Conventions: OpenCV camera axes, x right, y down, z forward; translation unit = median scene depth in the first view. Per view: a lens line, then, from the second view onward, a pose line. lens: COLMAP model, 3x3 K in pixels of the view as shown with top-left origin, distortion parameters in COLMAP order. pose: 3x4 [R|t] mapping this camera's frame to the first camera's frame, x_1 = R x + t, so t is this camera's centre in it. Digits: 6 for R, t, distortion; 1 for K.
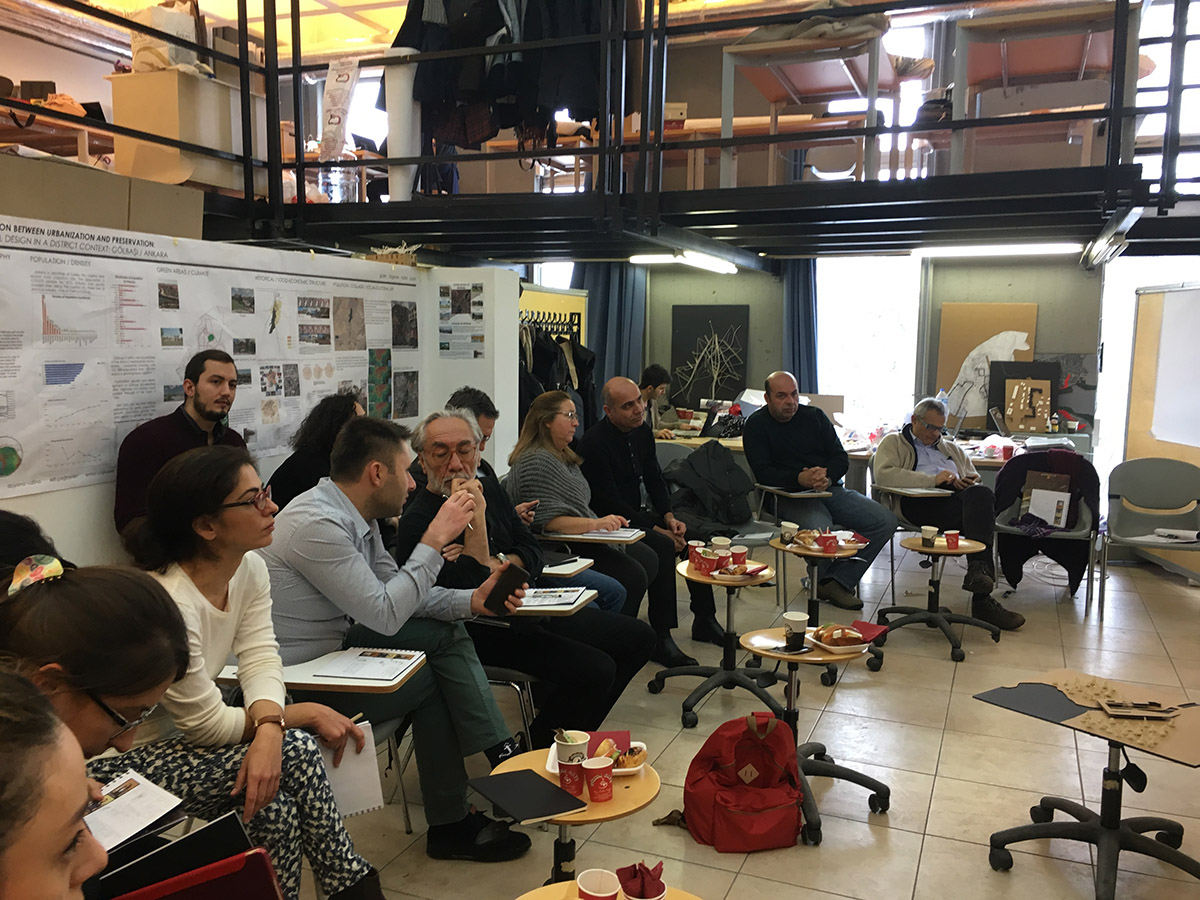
lens RADIAL K [[1026.0, 0, 596.9], [0, 1026.0, 451.6], [0, 0, 1]] dist [0.092225, -0.076470]
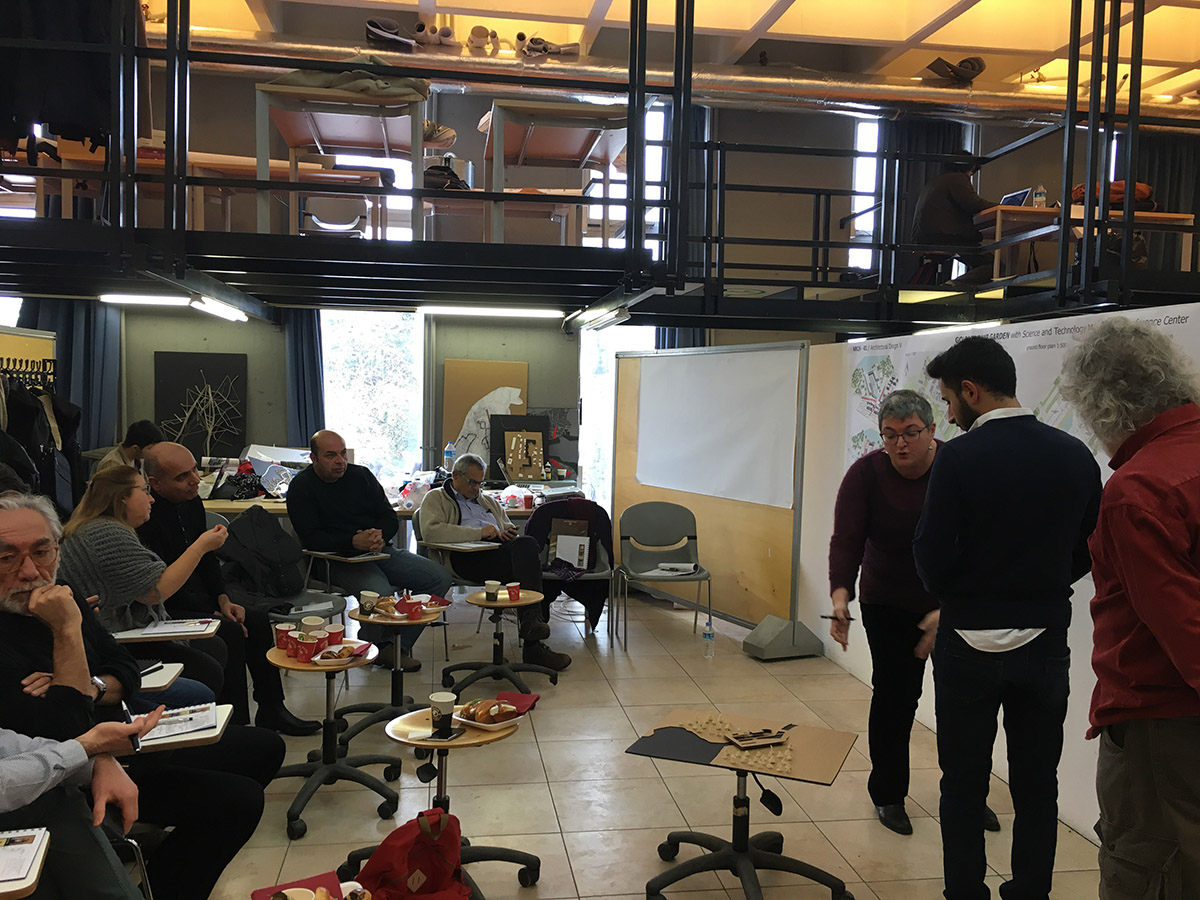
lens RADIAL K [[1026.0, 0, 602.2], [0, 1026.0, 454.0], [0, 0, 1]] dist [0.092225, -0.076470]
pose [[0.861926, -0.025427, 0.506396, -0.087995], [0.046621, 0.998485, -0.029217, -0.016426], [-0.504886, 0.048792, 0.861806, 0.054126]]
